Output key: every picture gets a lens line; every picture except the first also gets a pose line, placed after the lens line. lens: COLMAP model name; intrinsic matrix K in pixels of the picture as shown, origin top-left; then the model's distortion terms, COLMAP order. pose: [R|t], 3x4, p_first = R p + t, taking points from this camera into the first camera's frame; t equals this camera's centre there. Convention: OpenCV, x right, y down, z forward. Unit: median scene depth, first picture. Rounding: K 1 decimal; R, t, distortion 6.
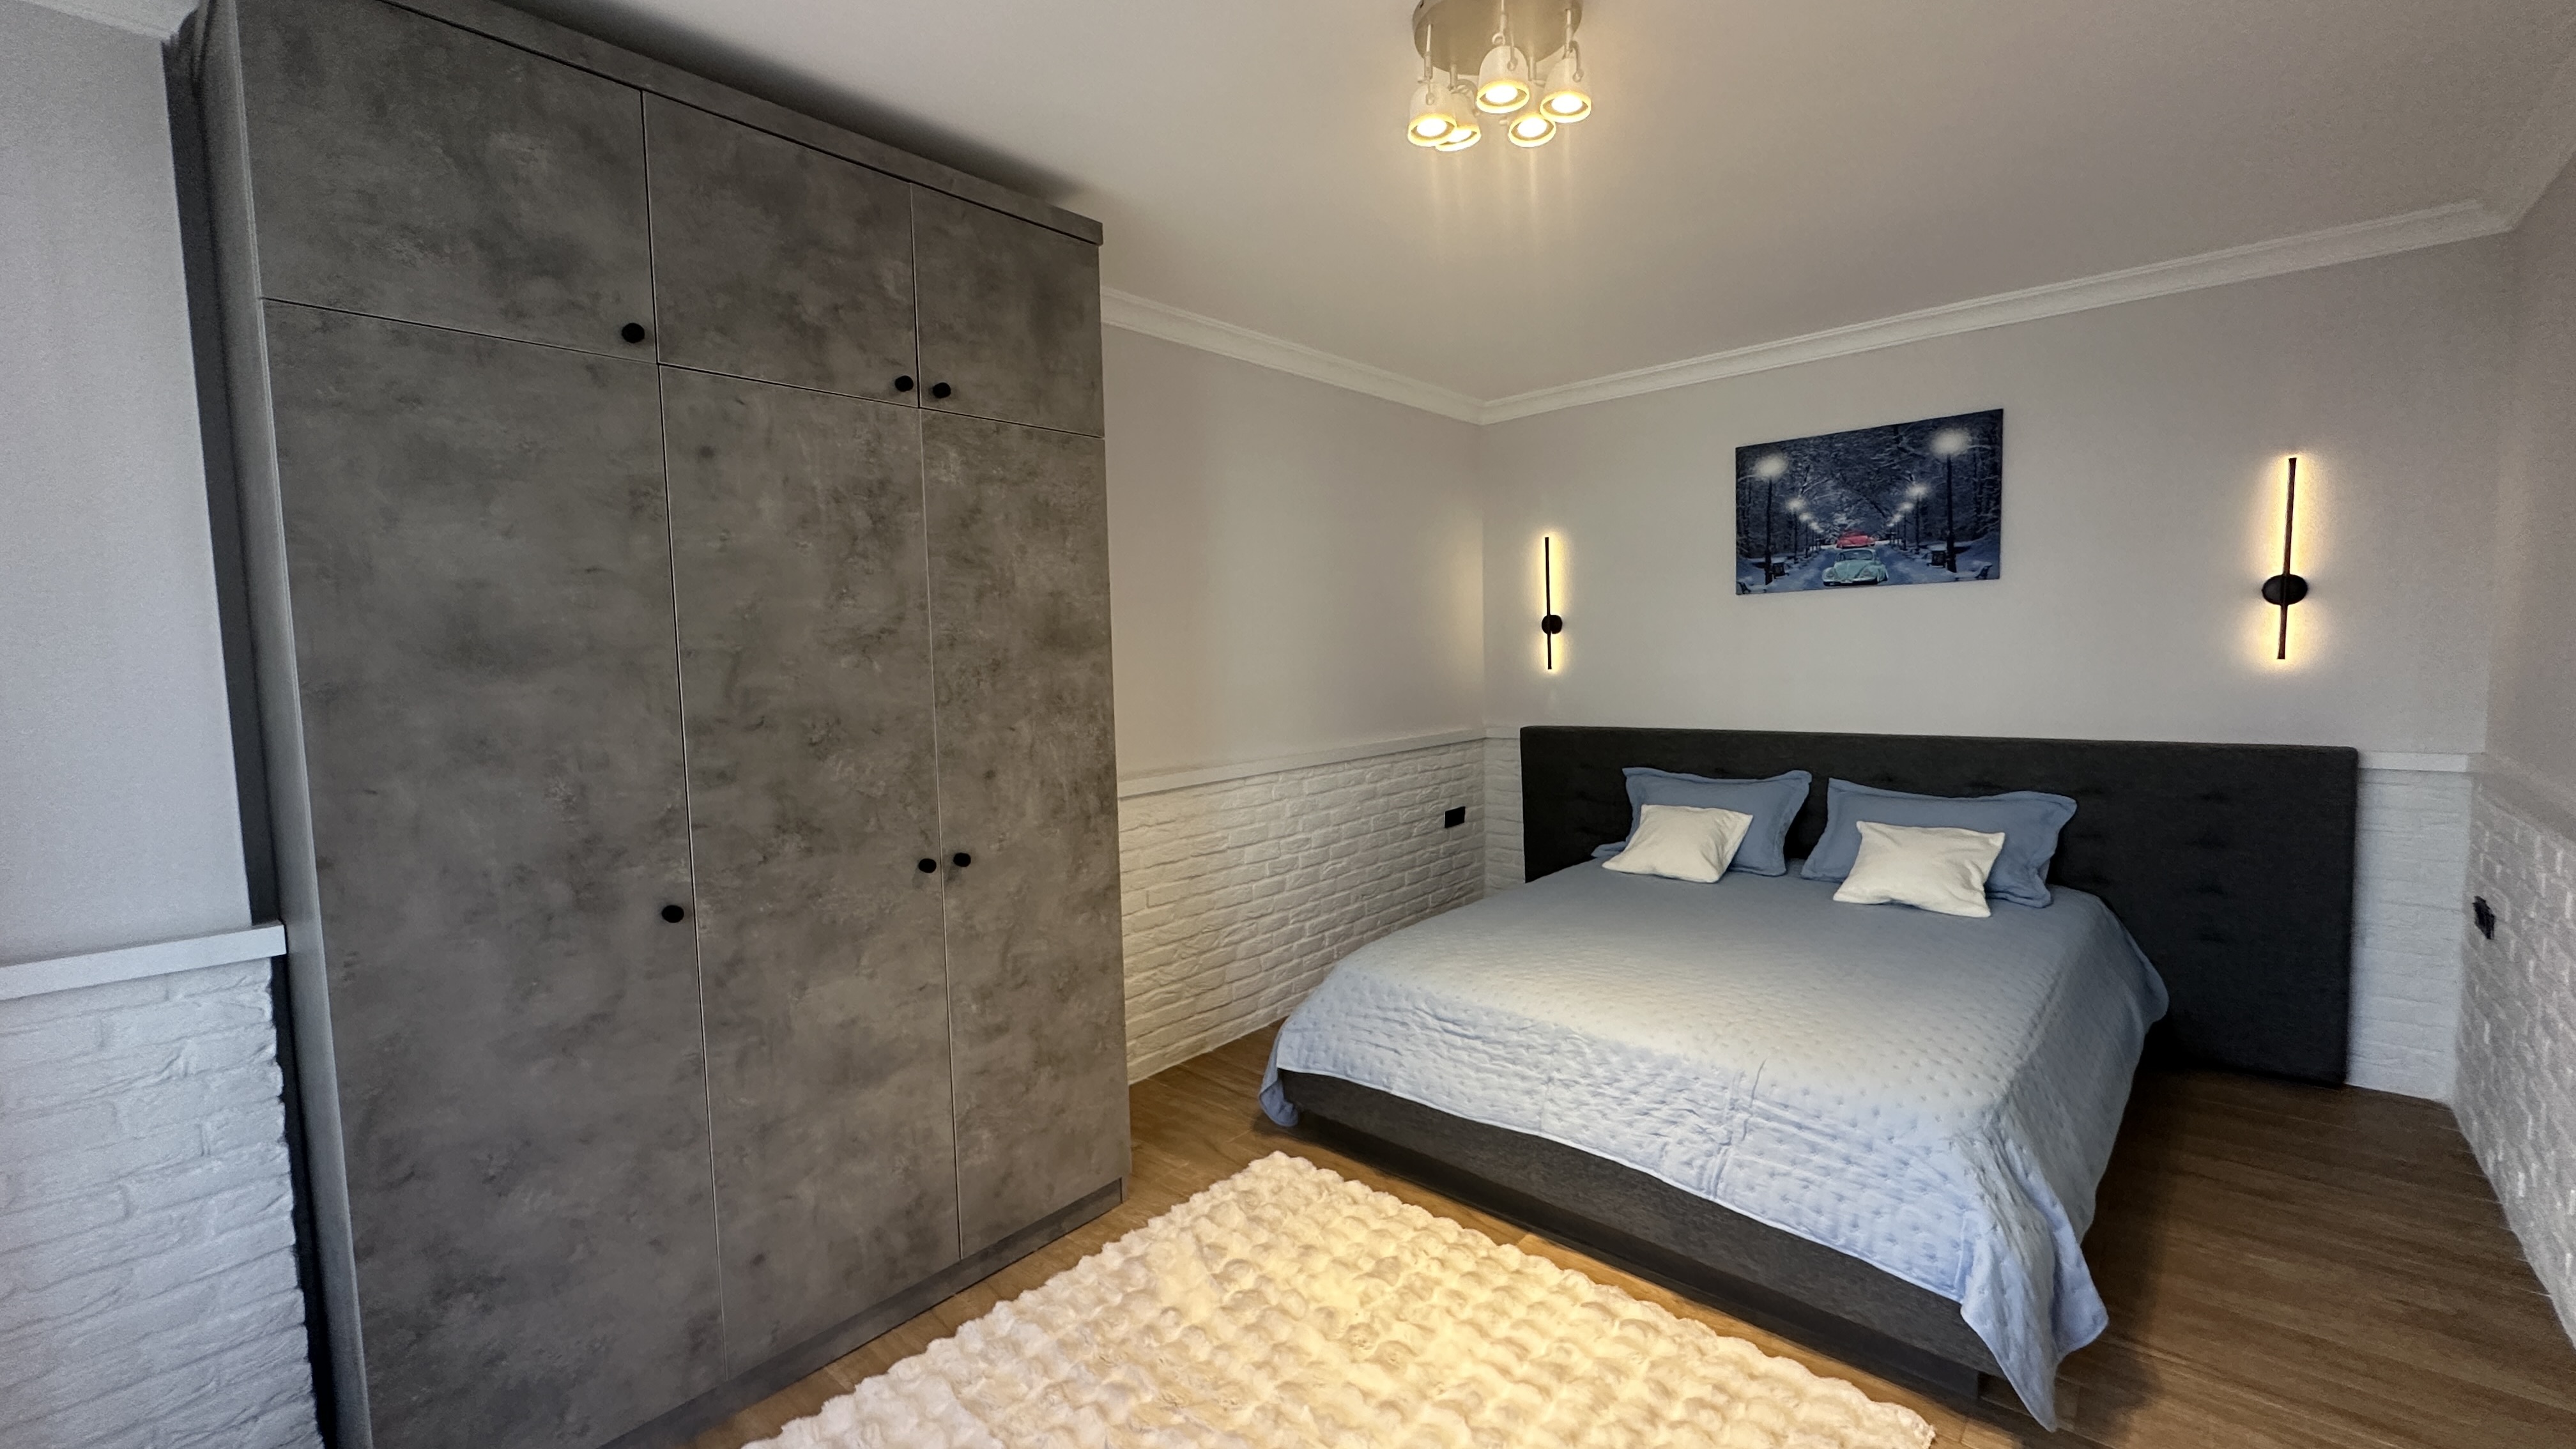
lens RADIAL K [[1033.8, 0, 1286.3], [0, 1033.8, 725.9], [0, 0, 1]] dist [-0.005956, 0.001094]
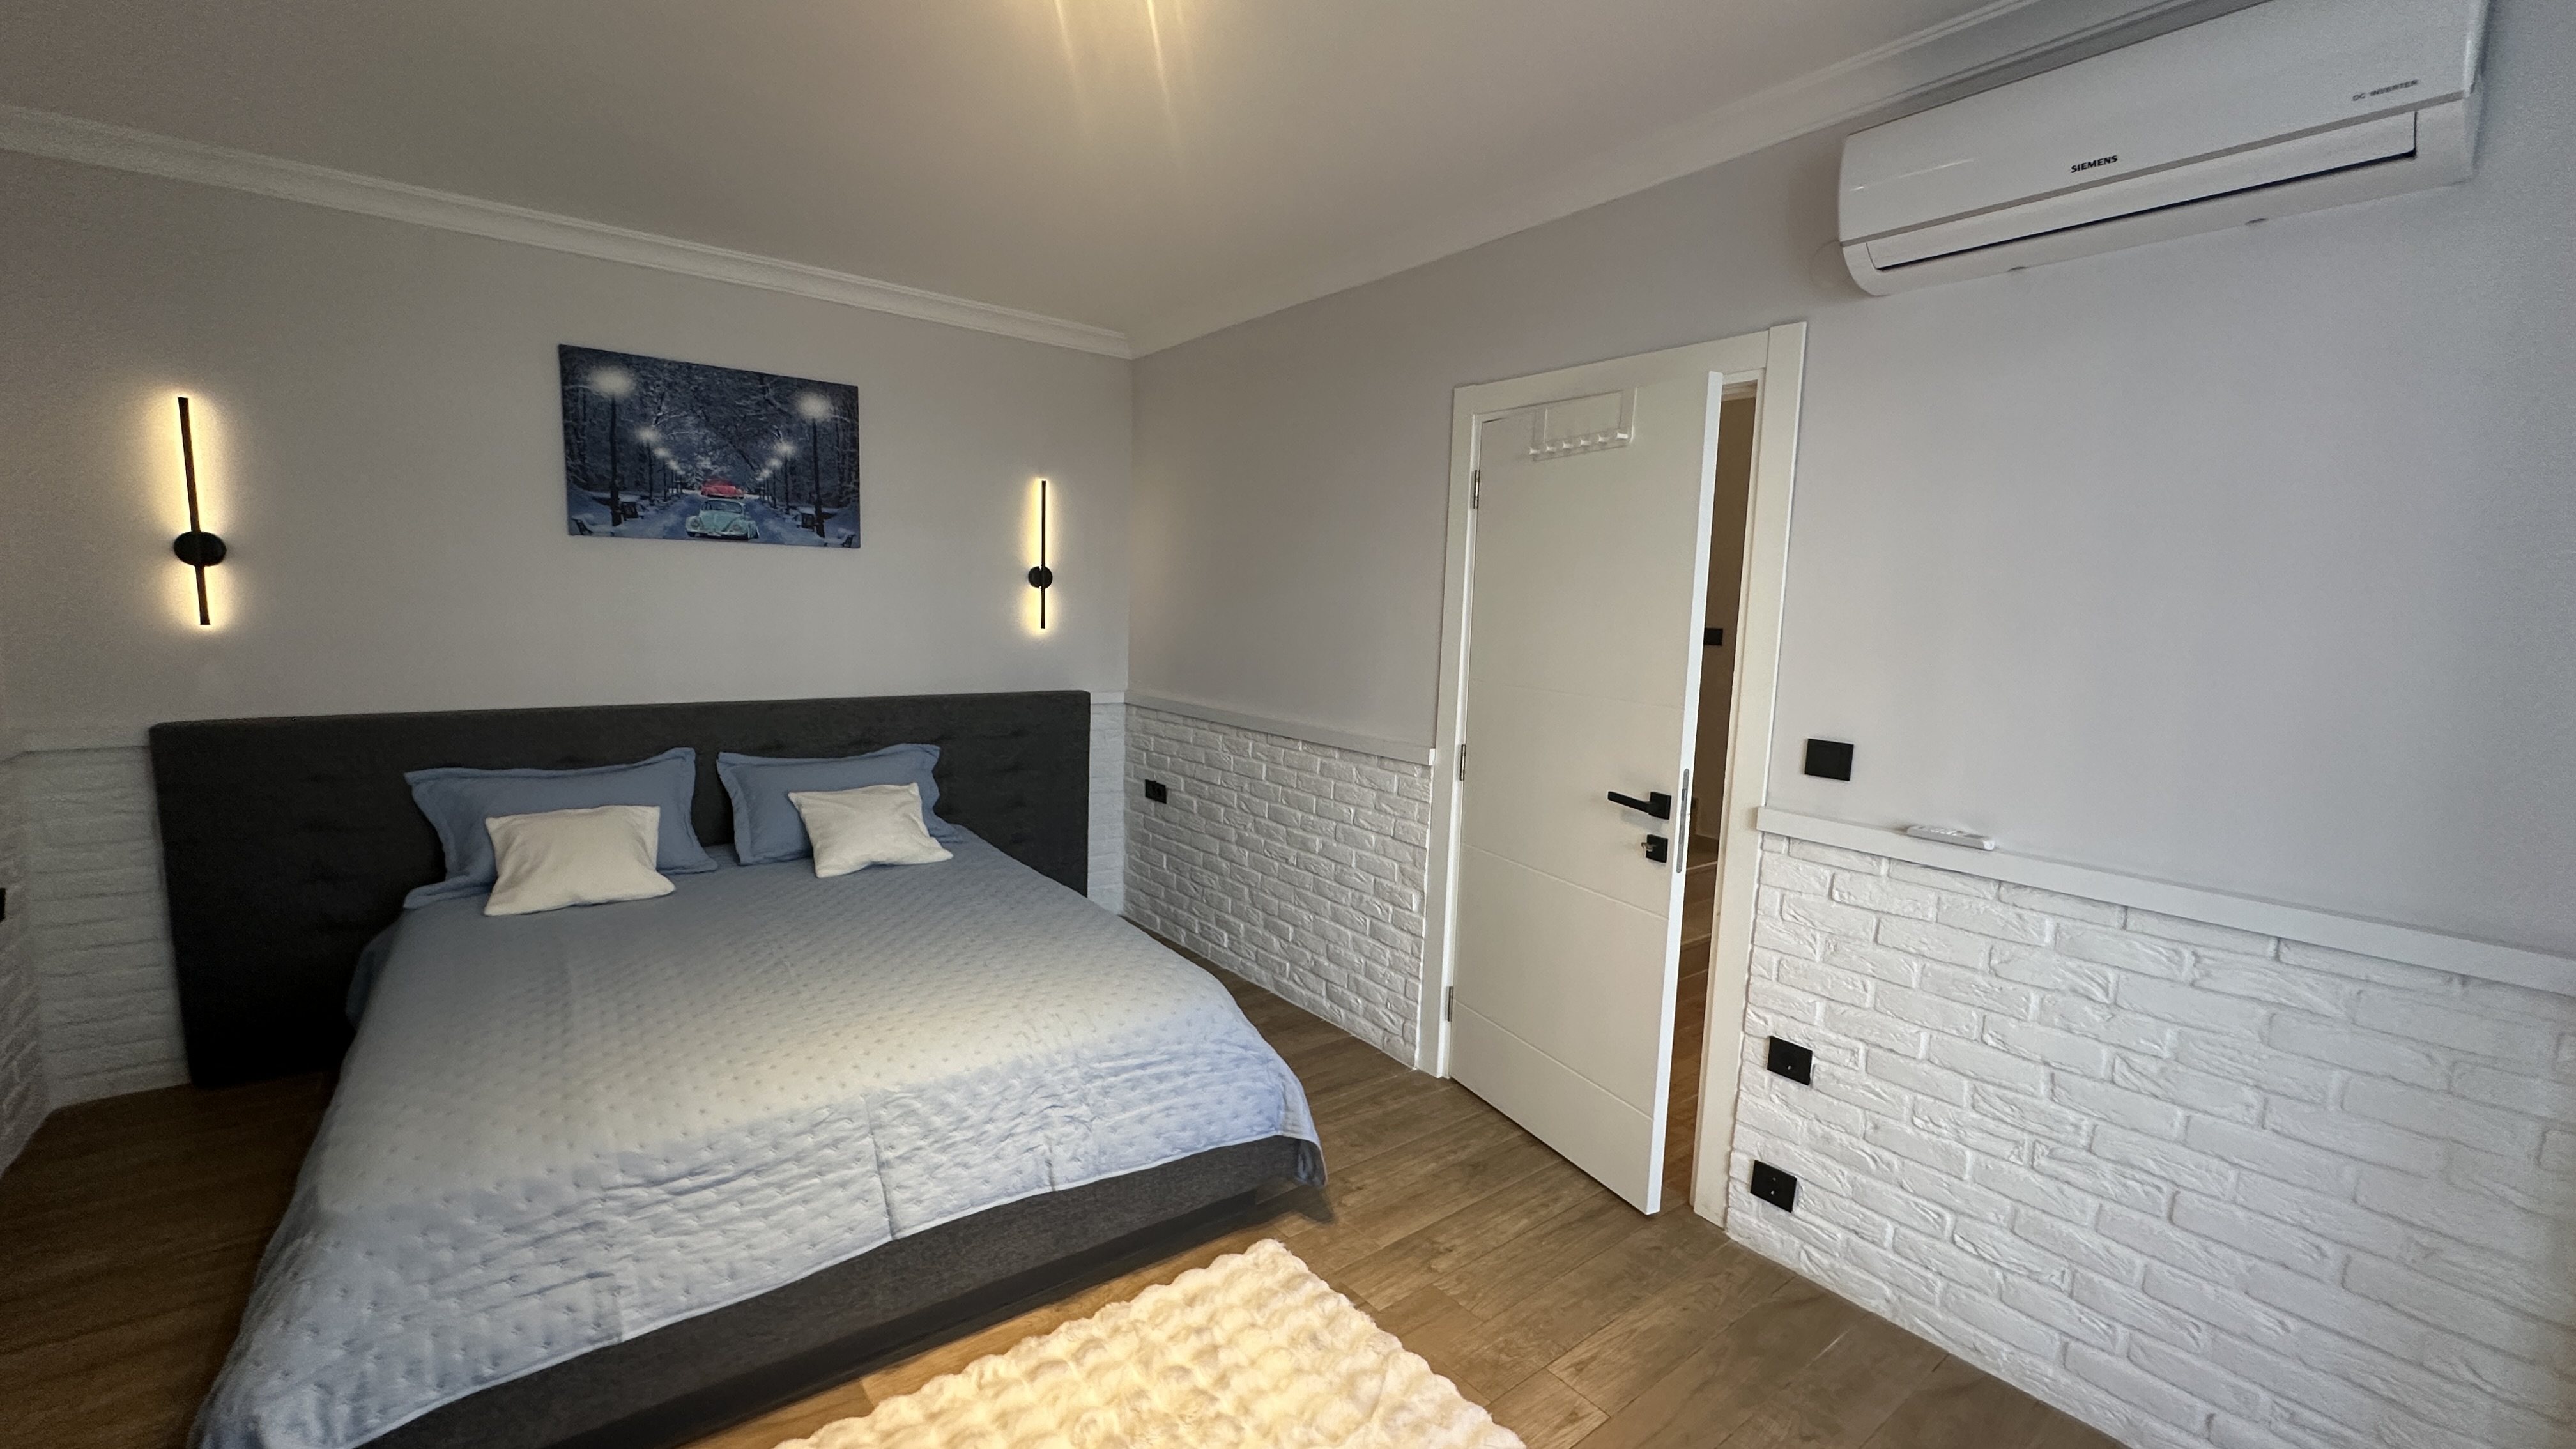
lens RADIAL K [[1033.8, 0, 1282.4], [0, 1033.8, 721.6], [0, 0, 1]] dist [-0.005956, 0.001094]
pose [[0.184414, -0.074522, 0.980019, -0.287260], [0.041892, 0.996811, 0.067916, -0.018237], [-0.981955, 0.028530, 0.186948, 0.380280]]
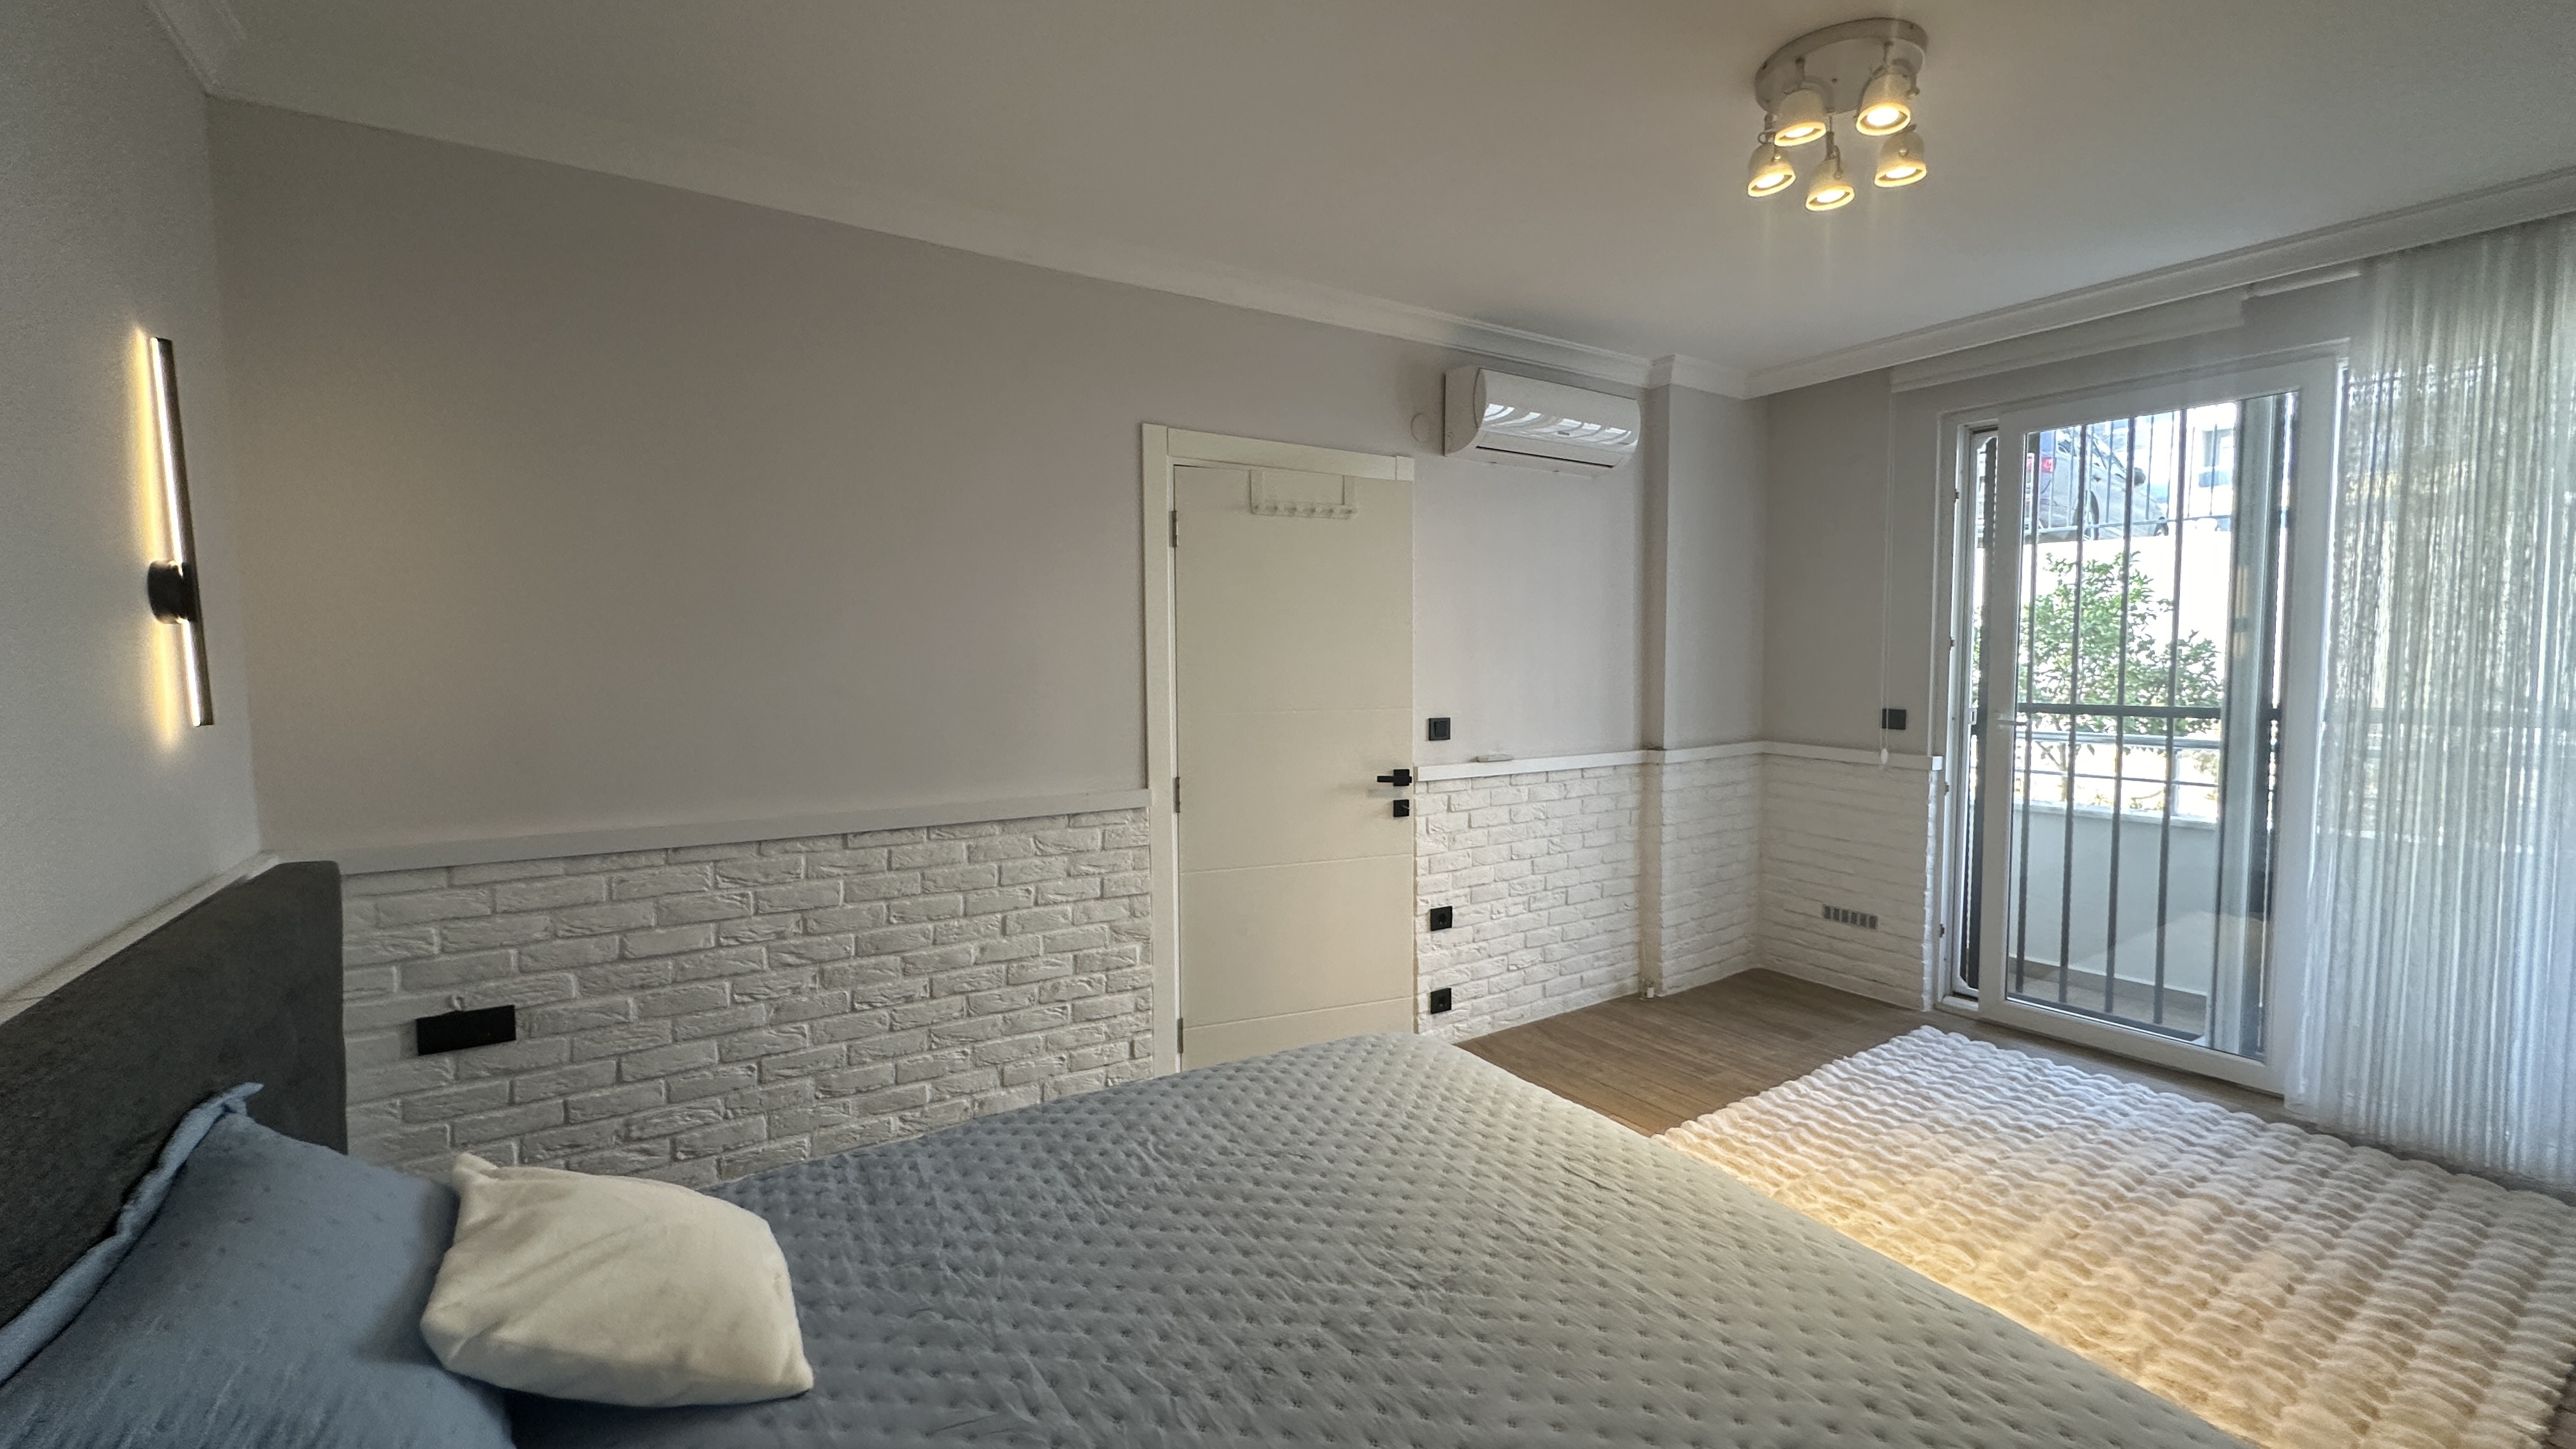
lens RADIAL K [[1033.8, 0, 1284.0], [0, 1033.8, 724.8], [0, 0, 1]] dist [-0.005956, 0.001094]
pose [[-0.963545, 0.019911, 0.266804, 0.253616], [0.057940, 0.989091, 0.135433, -0.091203], [-0.261197, 0.145955, -0.954187, 1.190603]]
